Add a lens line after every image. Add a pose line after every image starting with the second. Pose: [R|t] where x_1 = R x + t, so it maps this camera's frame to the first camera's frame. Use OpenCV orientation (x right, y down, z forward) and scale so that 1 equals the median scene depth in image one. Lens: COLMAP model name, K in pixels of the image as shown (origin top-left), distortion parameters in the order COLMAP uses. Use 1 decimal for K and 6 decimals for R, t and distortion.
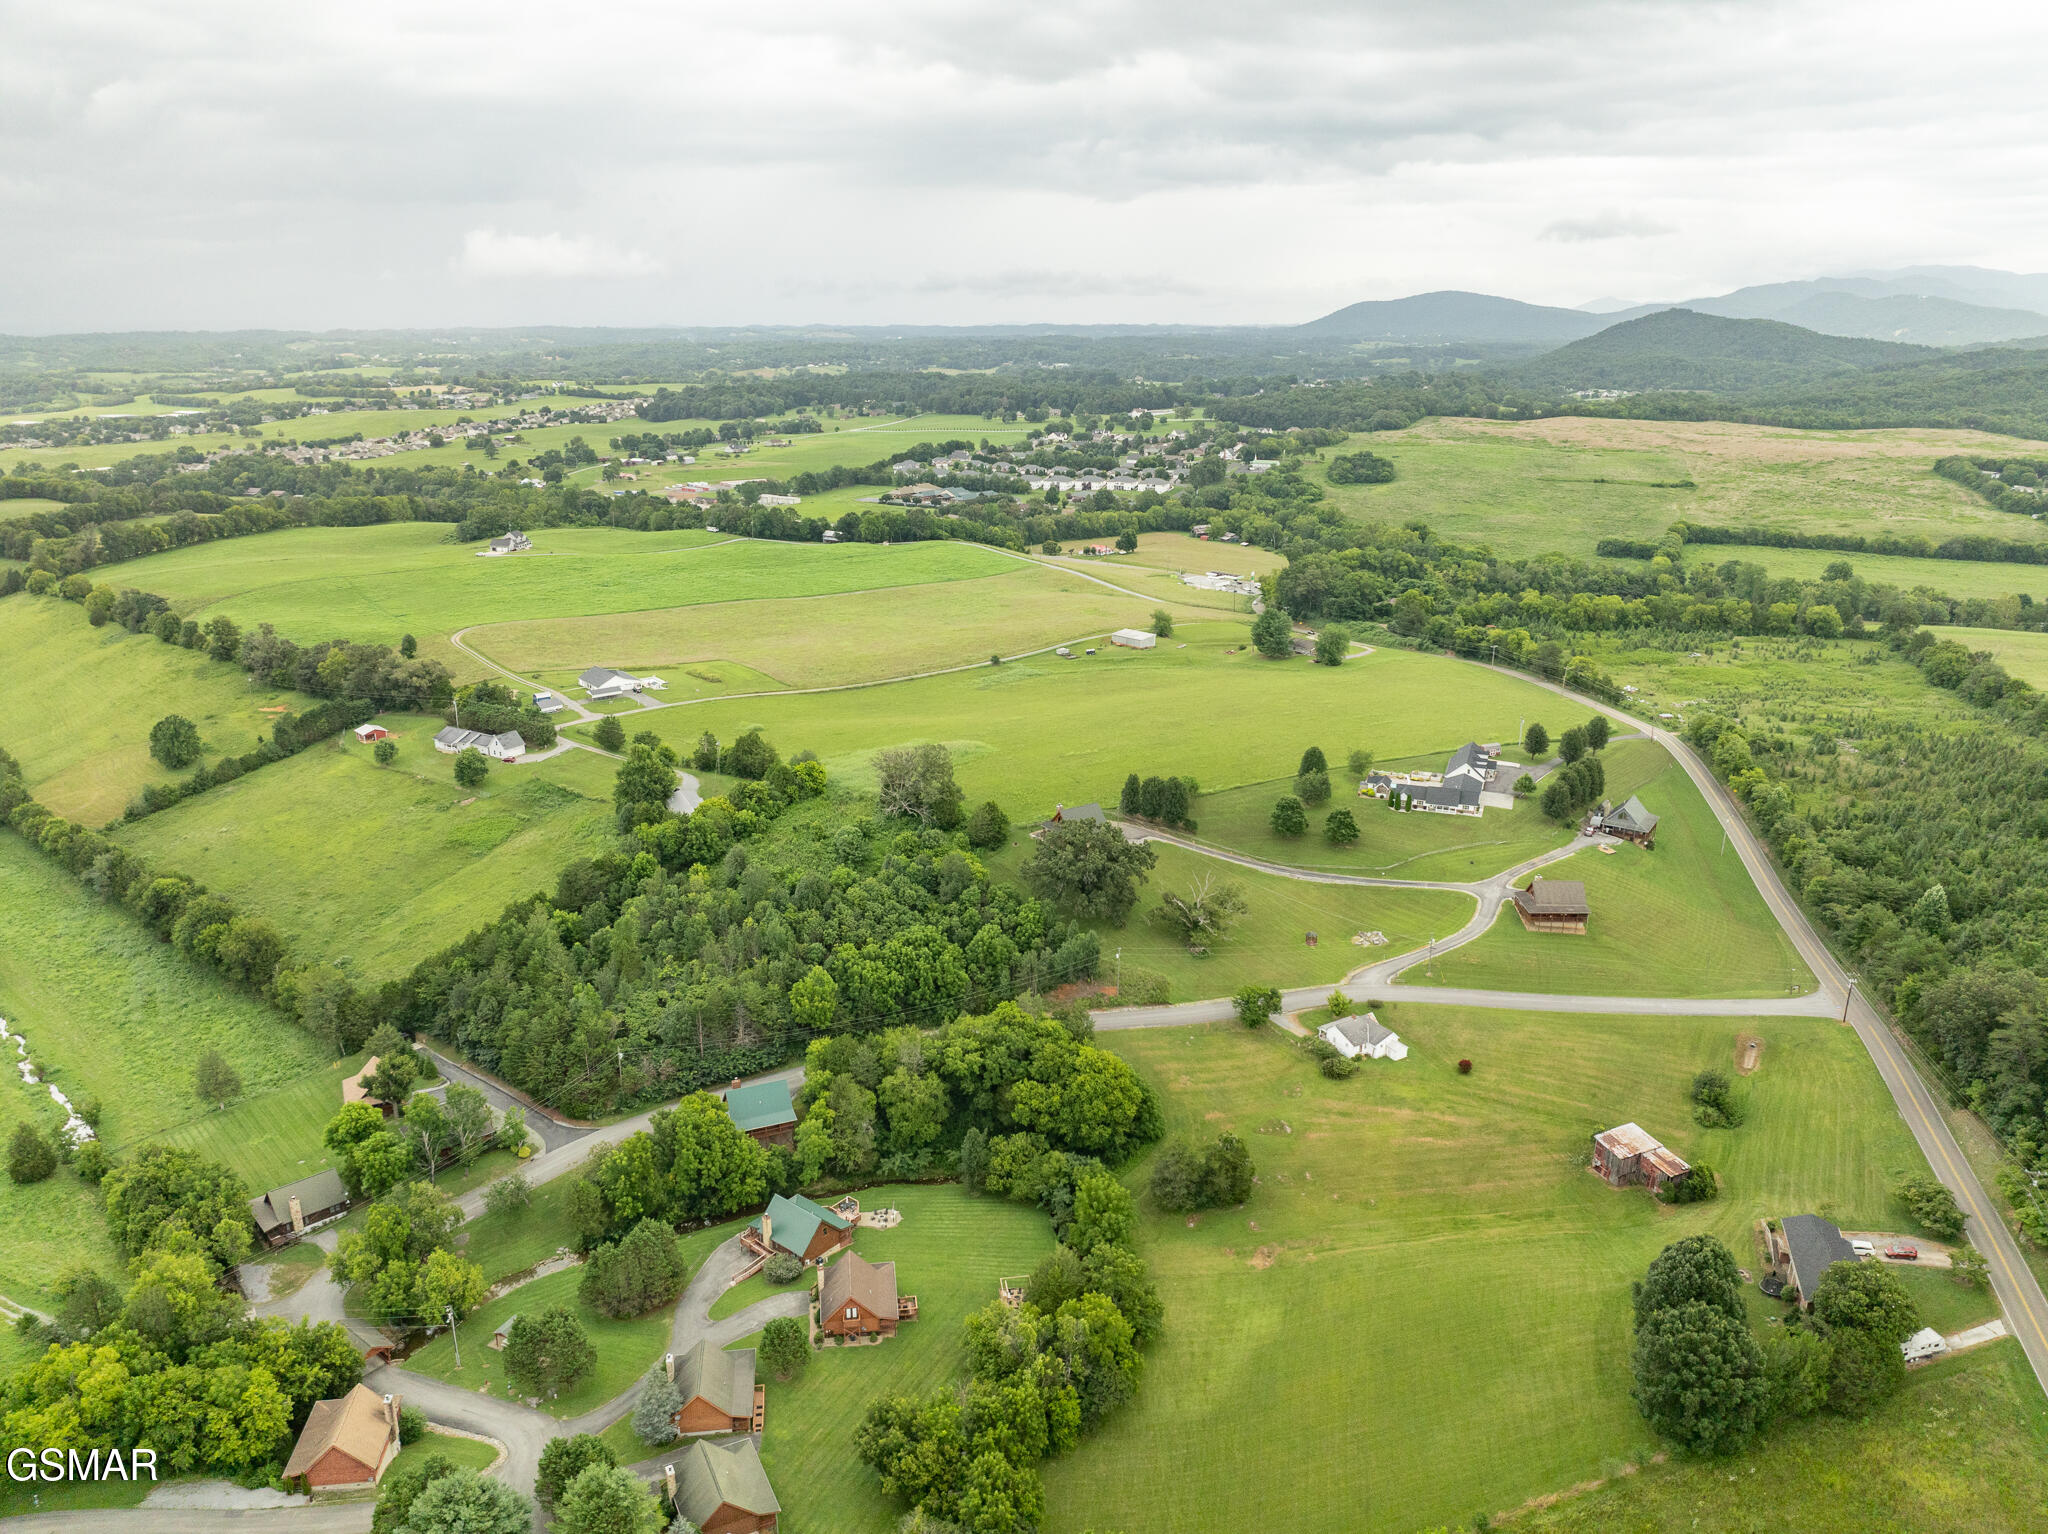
lens RADIAL K [[1439.6, 0, 1049.6], [0, 1439.6, 767.3], [0, 0, 1]] dist [-0.038336, -0.003823]
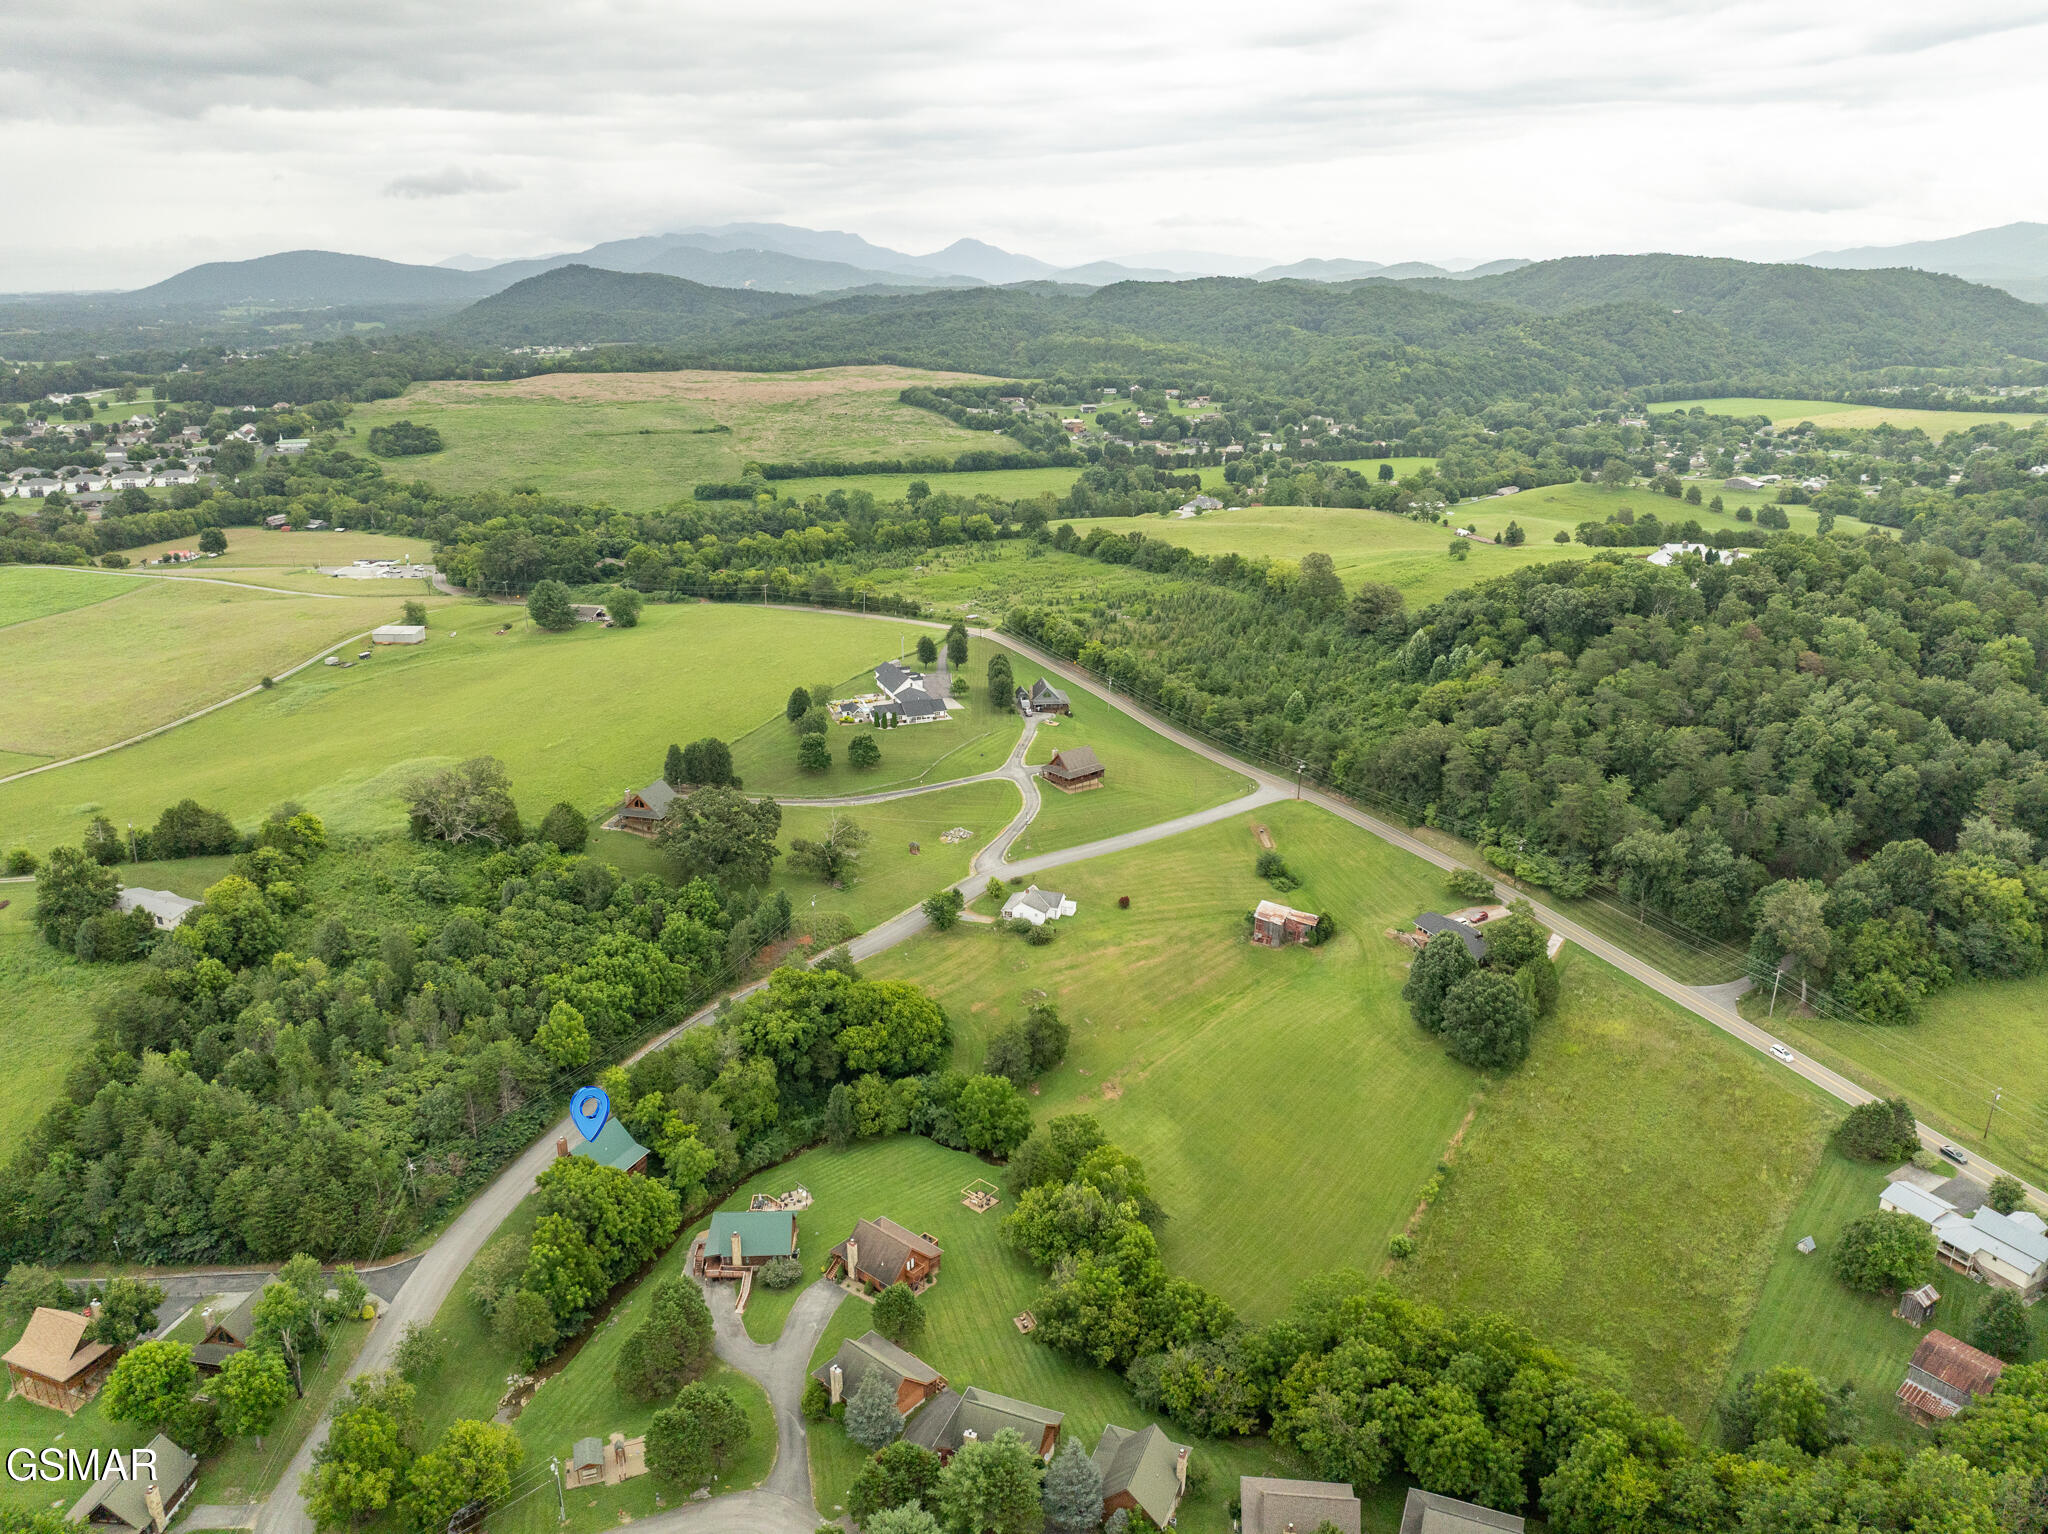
lens RADIAL K [[1439.6, 0, 1049.6], [0, 1439.6, 767.3], [0, 0, 1]] dist [-0.038336, -0.003823]
pose [[0.737780, -0.217093, 0.639180, -0.150319], [0.199234, 0.974724, 0.101091, -0.010999], [-0.644971, 0.052764, 0.762384, 0.032641]]
